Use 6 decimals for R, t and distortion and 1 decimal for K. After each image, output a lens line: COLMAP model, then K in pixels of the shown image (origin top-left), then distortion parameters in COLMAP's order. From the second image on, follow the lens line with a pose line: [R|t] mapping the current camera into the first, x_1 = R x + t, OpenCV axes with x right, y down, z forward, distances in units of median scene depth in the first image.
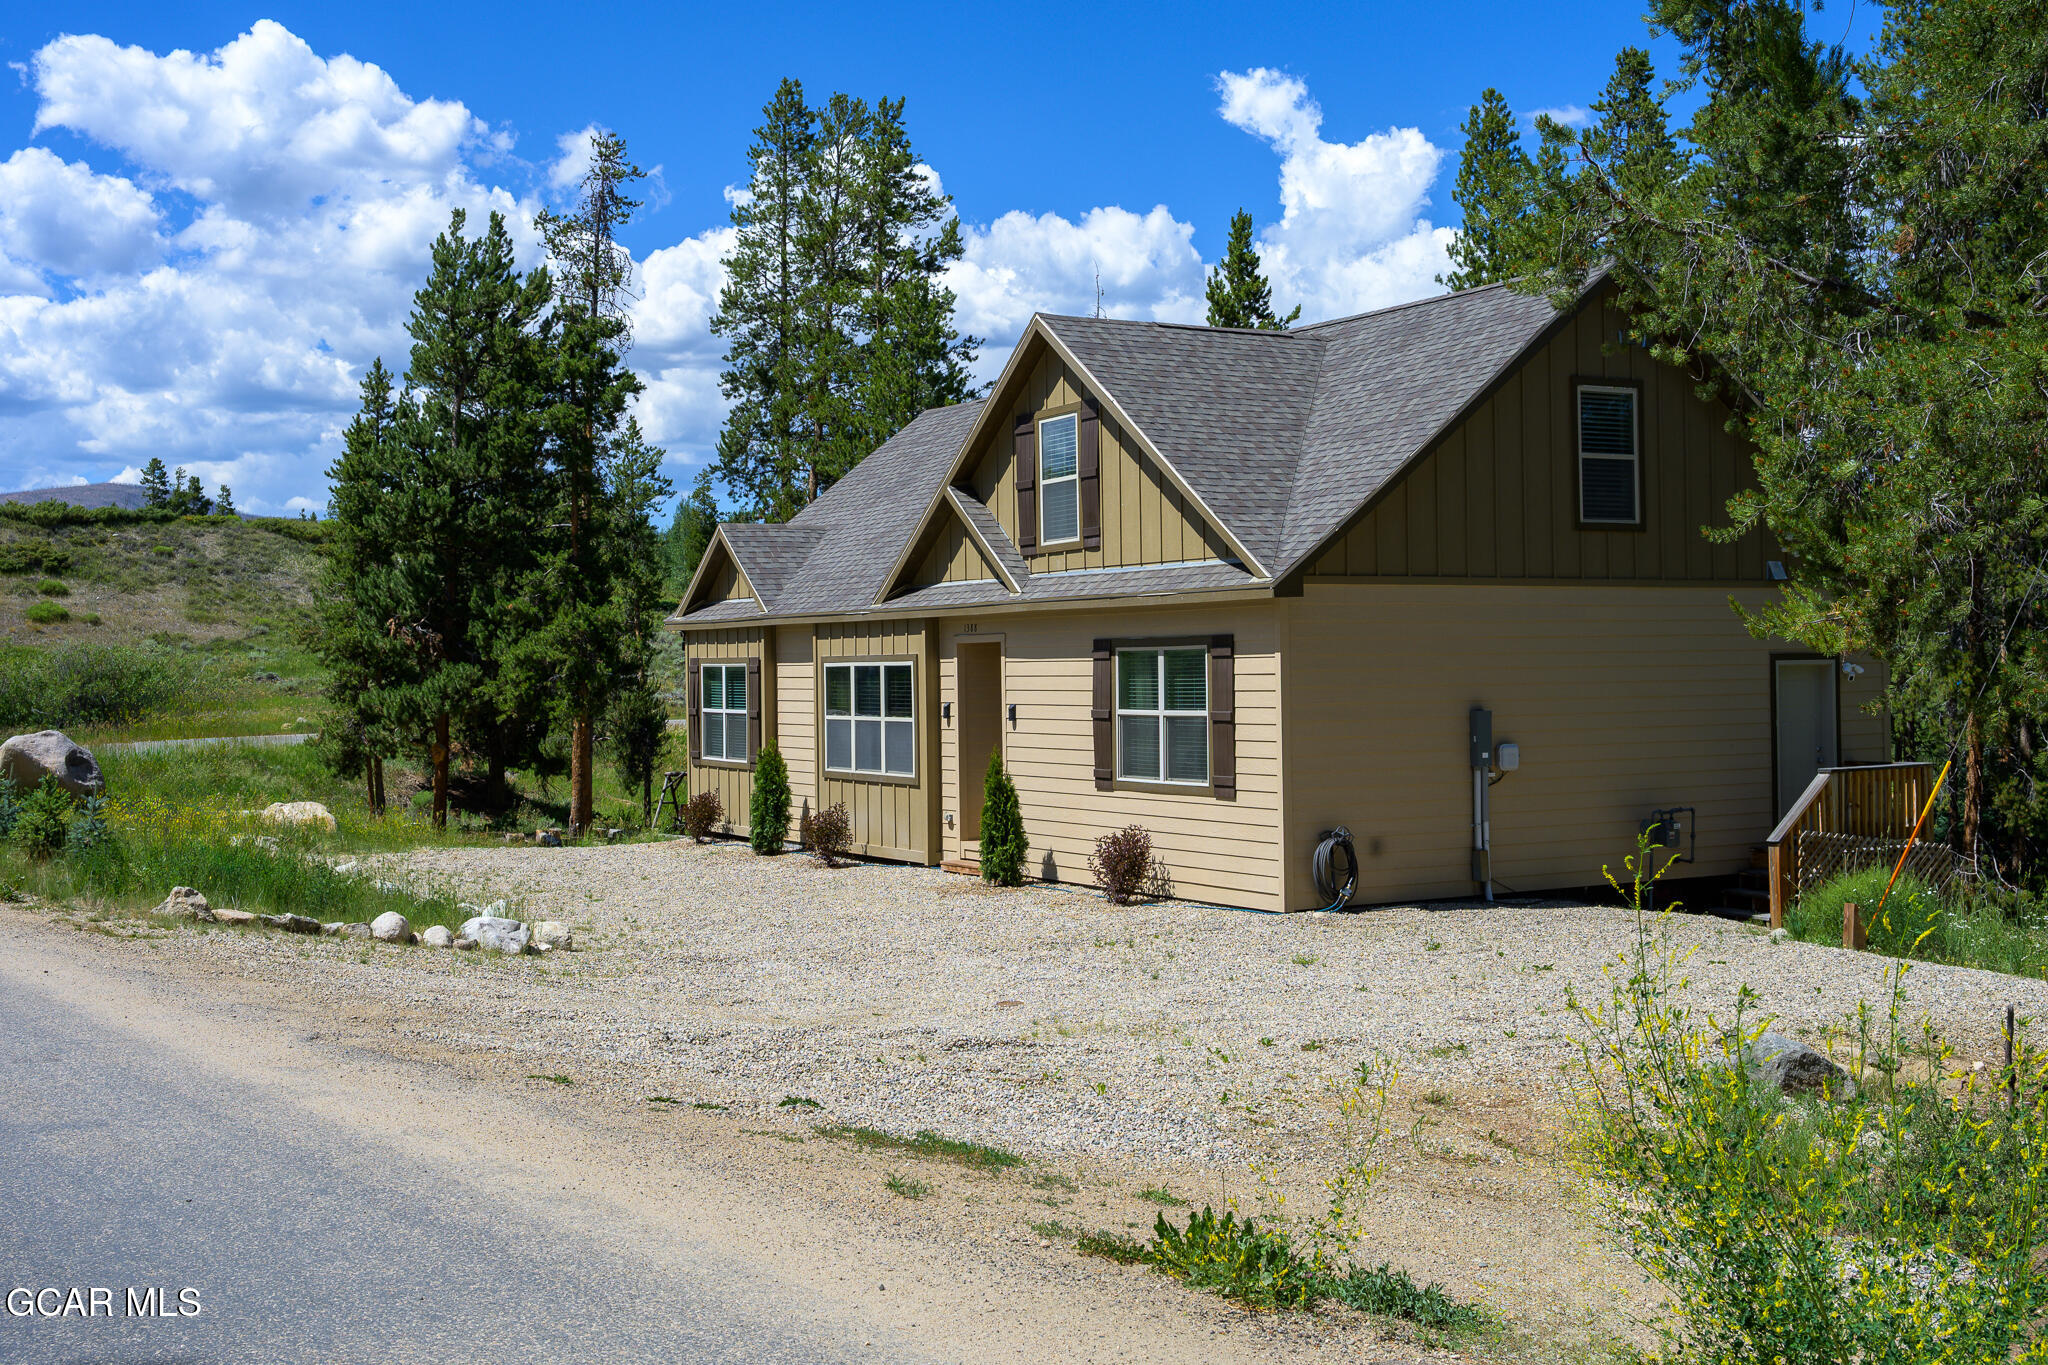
lens RADIAL K [[2262.5, 0, 1024.0], [0, 2262.5, 682.5], [0, 0, 1]] dist [0.004471, 0.002583]
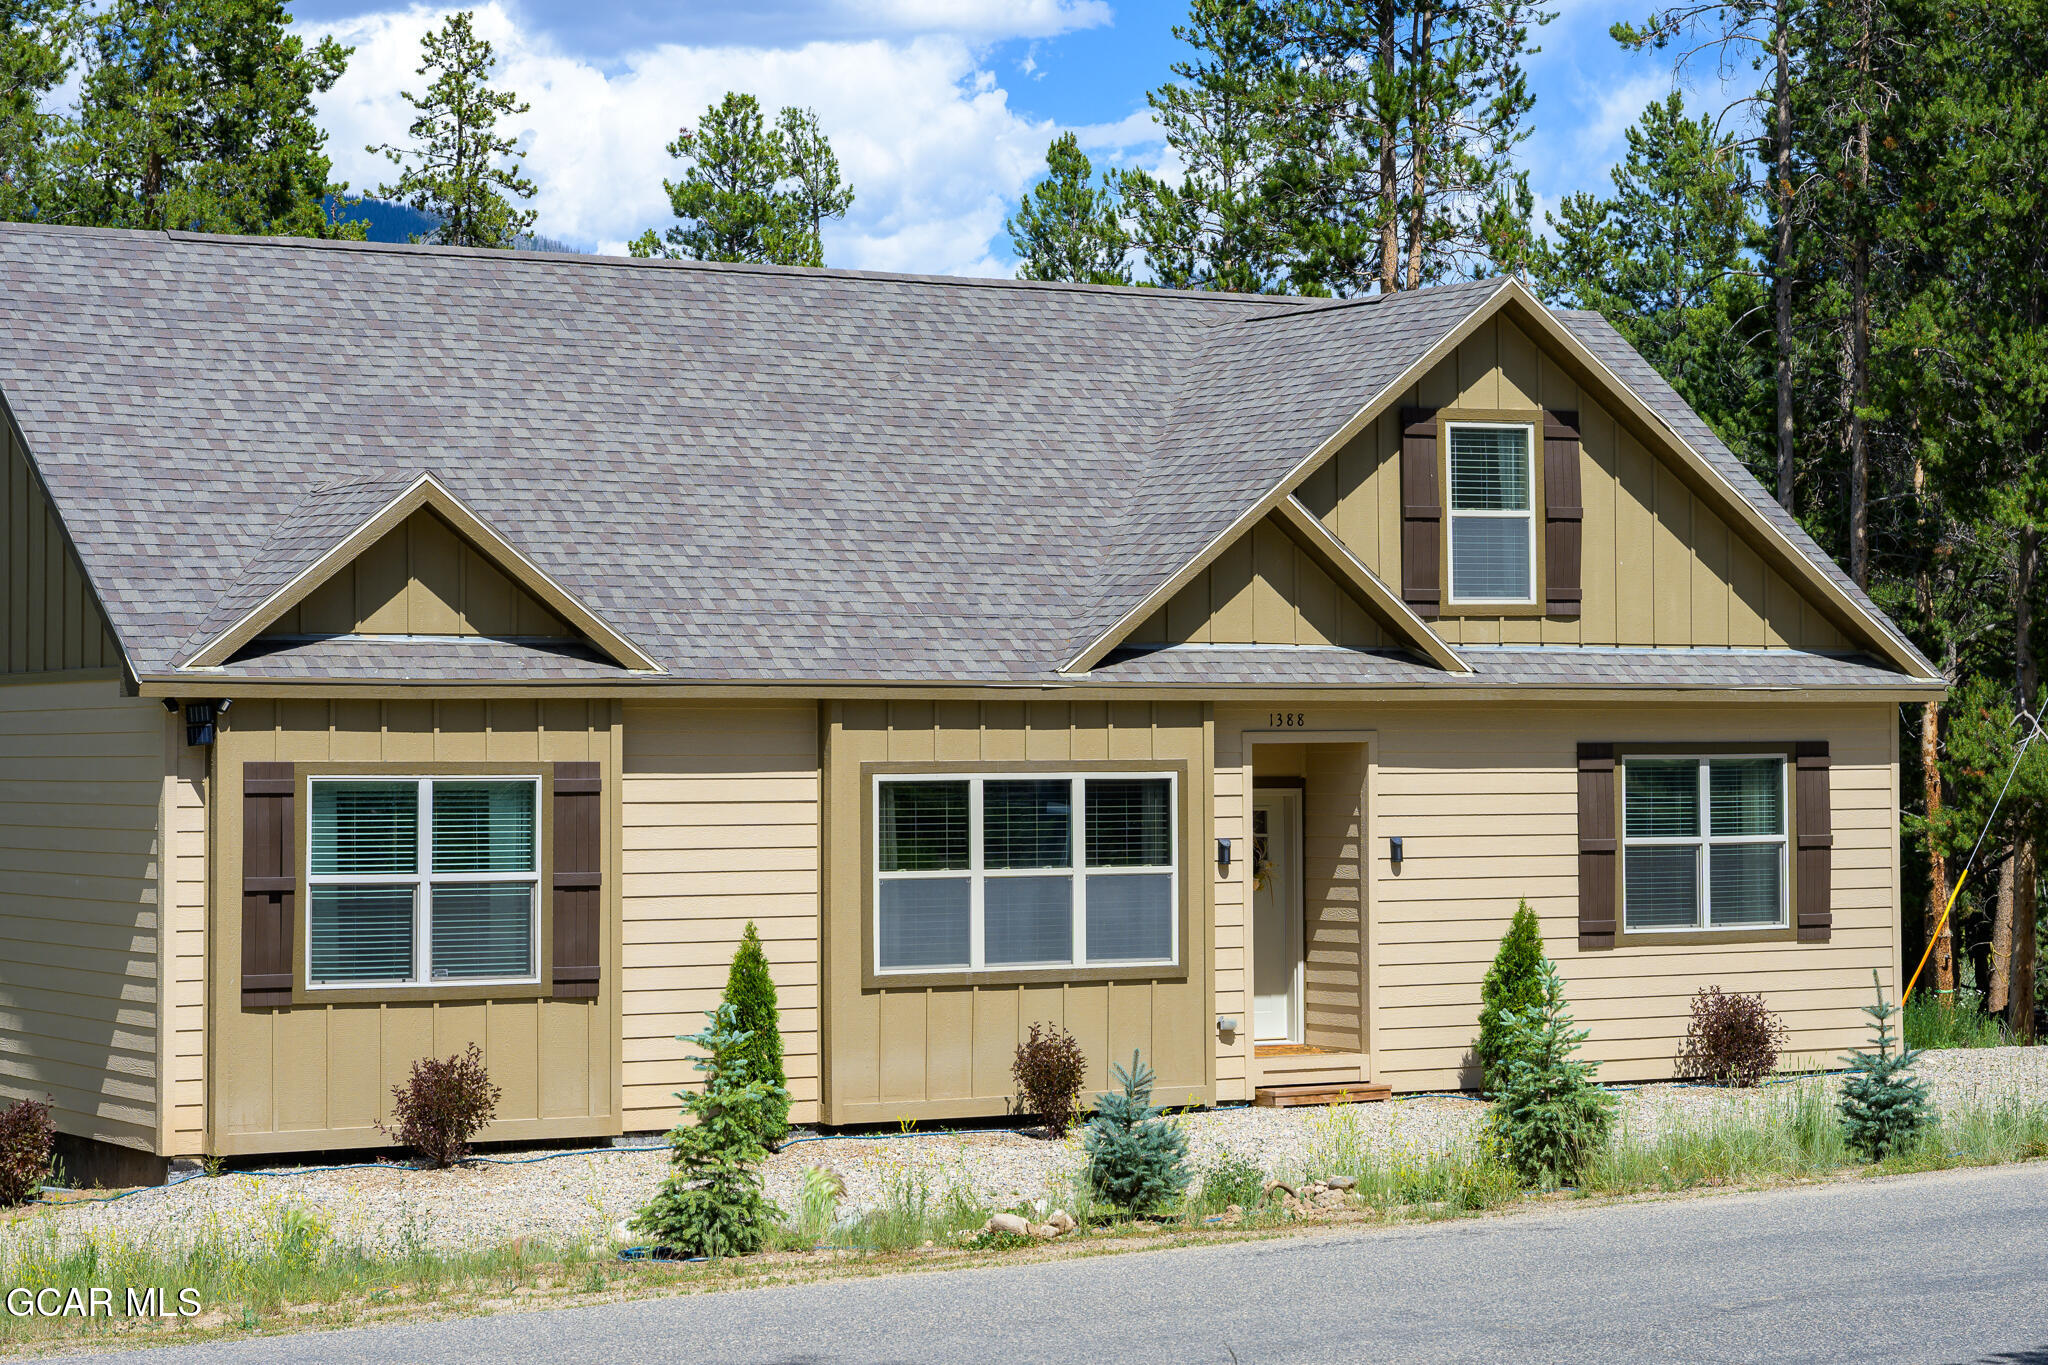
lens RADIAL K [[4334.9, 0, 1024.0], [0, 4334.9, 682.5], [0, 0, 1]] dist [0.064499, -0.186246]
pose [[-0.020538, 0.027937, 0.999399, -1.269688], [0.011457, 0.999550, -0.027706, -0.001736], [-0.999723, 0.010881, -0.020849, 1.126754]]
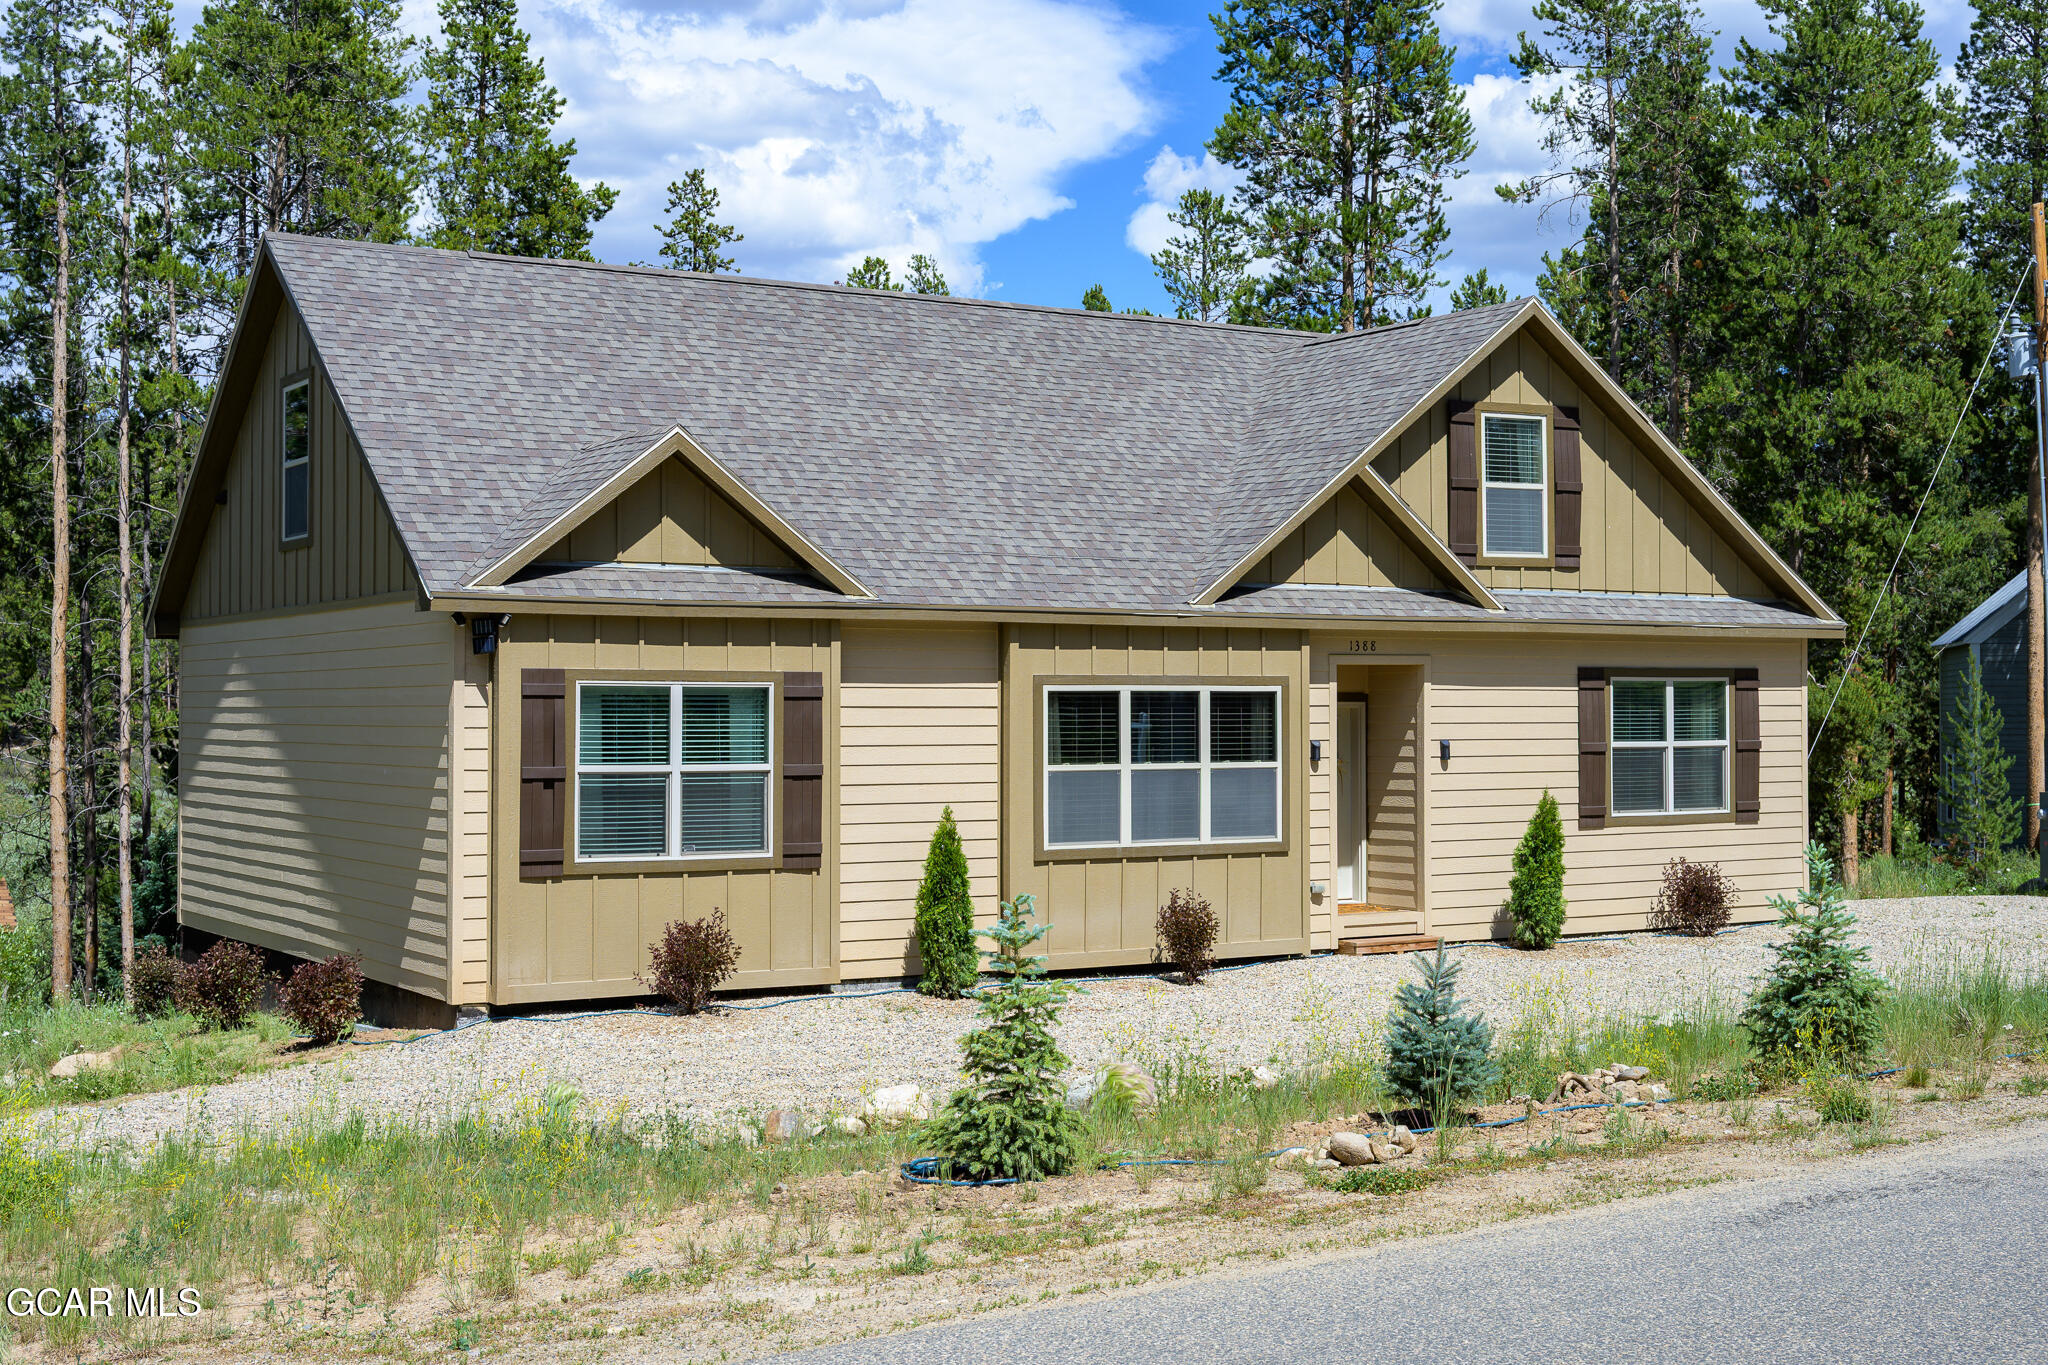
lens RADIAL K [[2474.3, 0, 1036.1], [0, 2474.3, 701.0], [0, 0, 1]] dist [0.017100, 0.003475]
pose [[-0.032499, 0.016853, 0.999330, -0.911659], [0.009933, 0.999814, -0.016538, 0.008745], [-0.999422, 0.009388, -0.032660, 1.172258]]
